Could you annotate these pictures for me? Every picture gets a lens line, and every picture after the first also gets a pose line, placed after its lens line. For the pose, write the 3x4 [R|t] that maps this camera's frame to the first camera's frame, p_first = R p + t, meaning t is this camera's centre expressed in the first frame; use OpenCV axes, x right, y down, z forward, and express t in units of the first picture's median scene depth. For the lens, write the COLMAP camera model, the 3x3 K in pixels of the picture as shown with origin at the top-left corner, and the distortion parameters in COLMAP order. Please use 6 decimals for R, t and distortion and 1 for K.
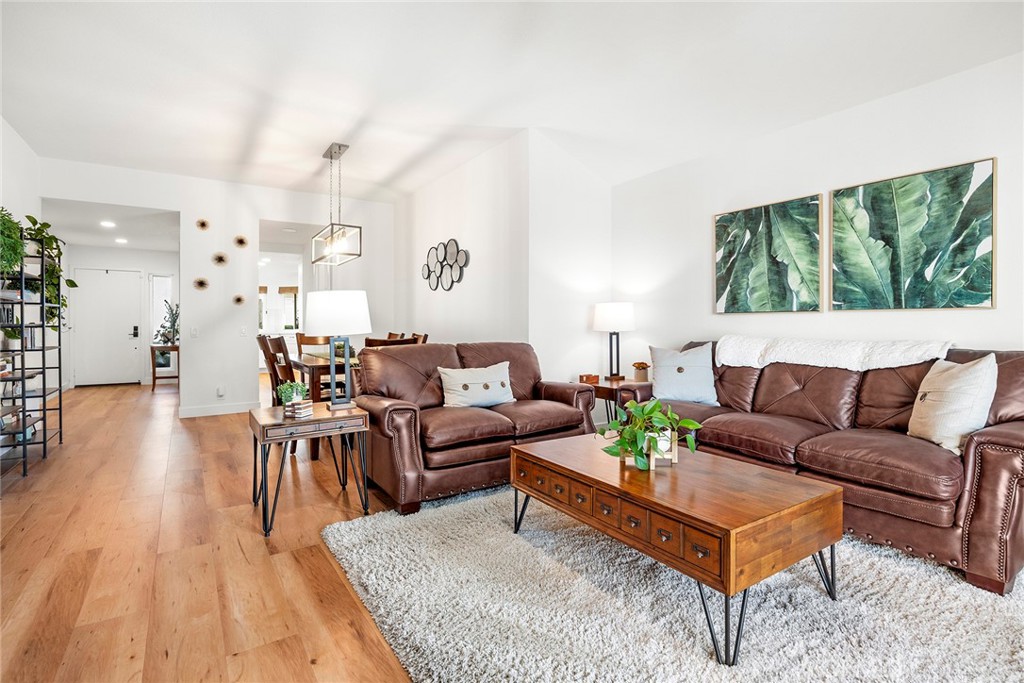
lens RADIAL K [[499.3, 0, 511.7], [0, 499.3, 323.5], [0, 0, 1]] dist [-0.000652, -0.000189]
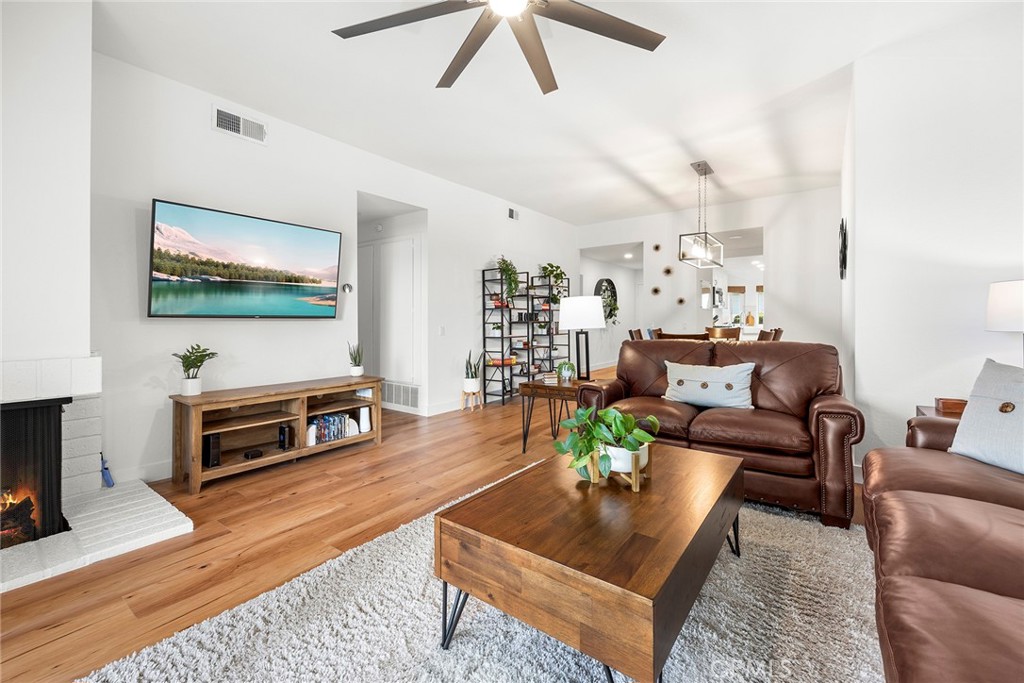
lens RADIAL K [[431.6, 0, 508.9], [0, 431.6, 316.6], [0, 0, 1]] dist [0.000991, 0.000105]
pose [[0.336274, -0.011076, -0.941699, 0.551421], [0.009003, 0.999923, -0.008546, -0.003469], [0.941721, -0.005605, 0.336347, 0.329695]]
